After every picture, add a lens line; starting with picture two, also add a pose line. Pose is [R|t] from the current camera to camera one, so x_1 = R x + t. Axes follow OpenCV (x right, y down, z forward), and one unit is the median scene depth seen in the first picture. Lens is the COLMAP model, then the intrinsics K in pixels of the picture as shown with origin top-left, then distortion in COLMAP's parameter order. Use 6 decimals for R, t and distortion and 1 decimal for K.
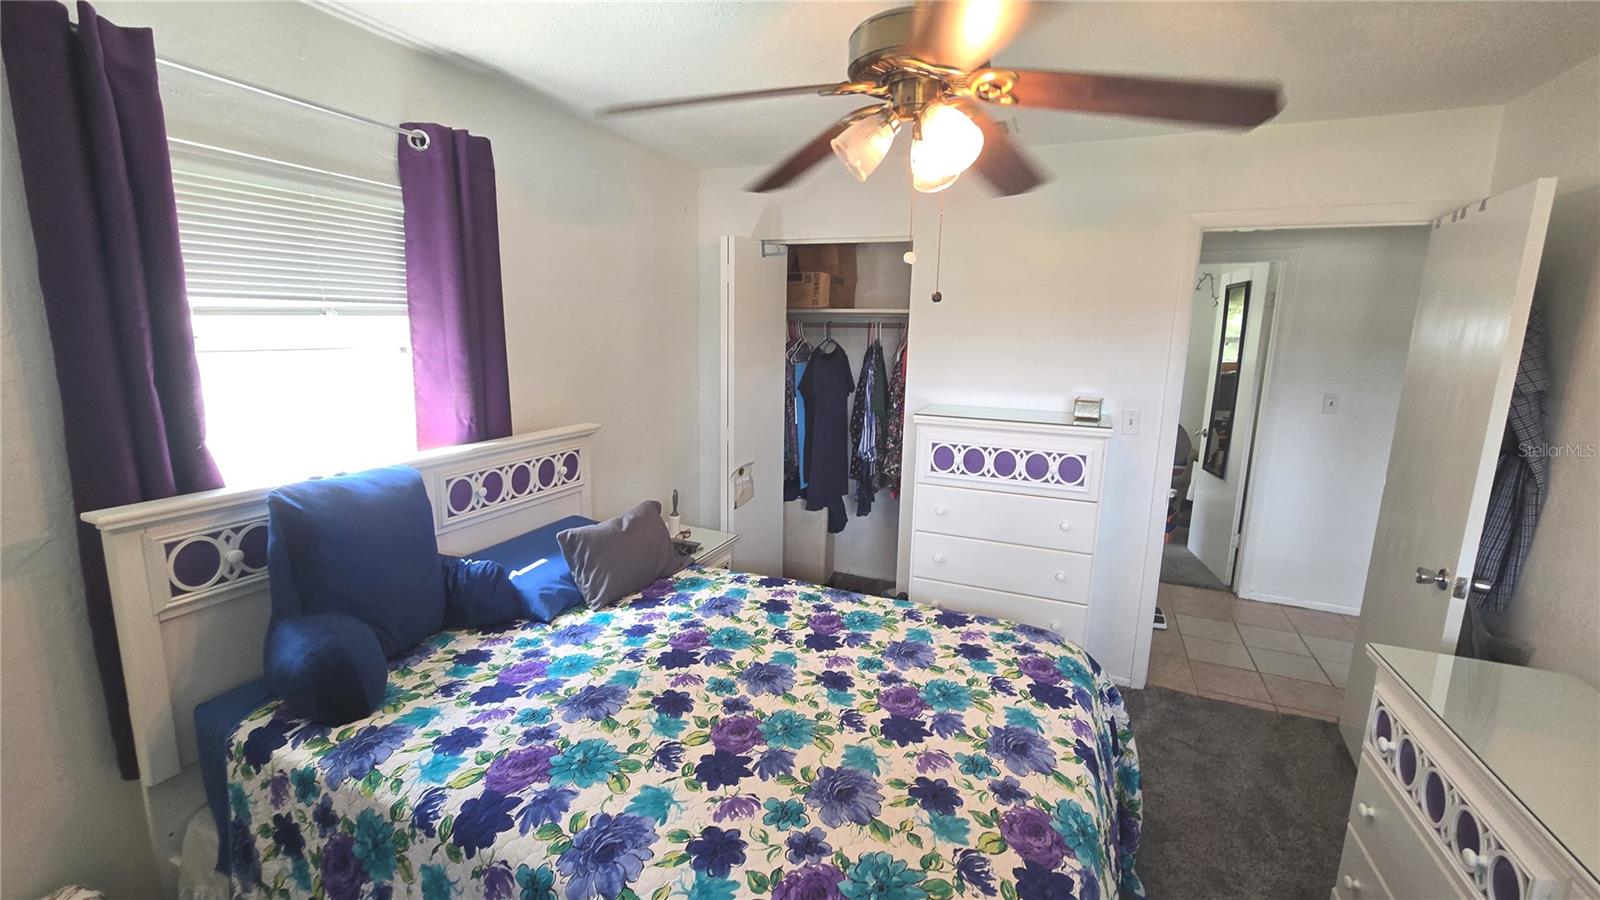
lens RADIAL K [[657.7, 0, 793.6], [0, 657.7, 449.1], [0, 0, 1]] dist [-0.002898, 0.000940]
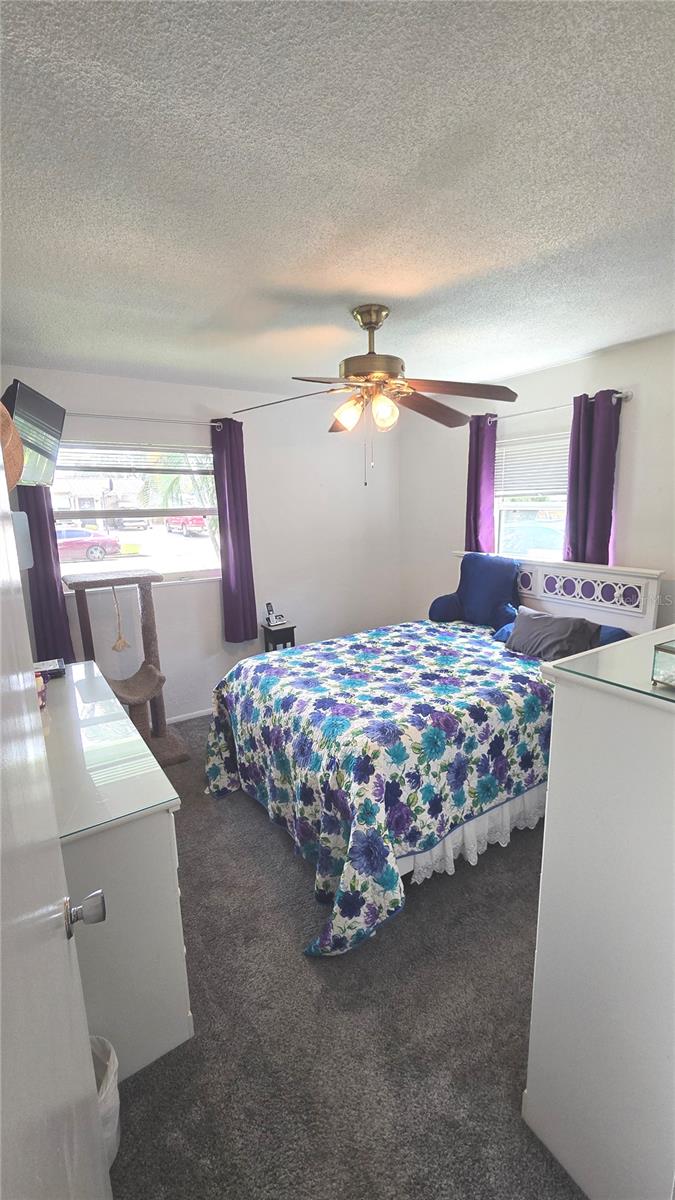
lens RADIAL K [[493.2, 0, 335.6], [0, 493.2, 602.6], [0, 0, 1]] dist [-0.002898, 0.000940]
pose [[-0.570396, 0.166624, -0.804291, 1.138252], [-0.117958, 0.952440, 0.280970, -0.230980], [0.812856, 0.255137, -0.523613, 1.315214]]
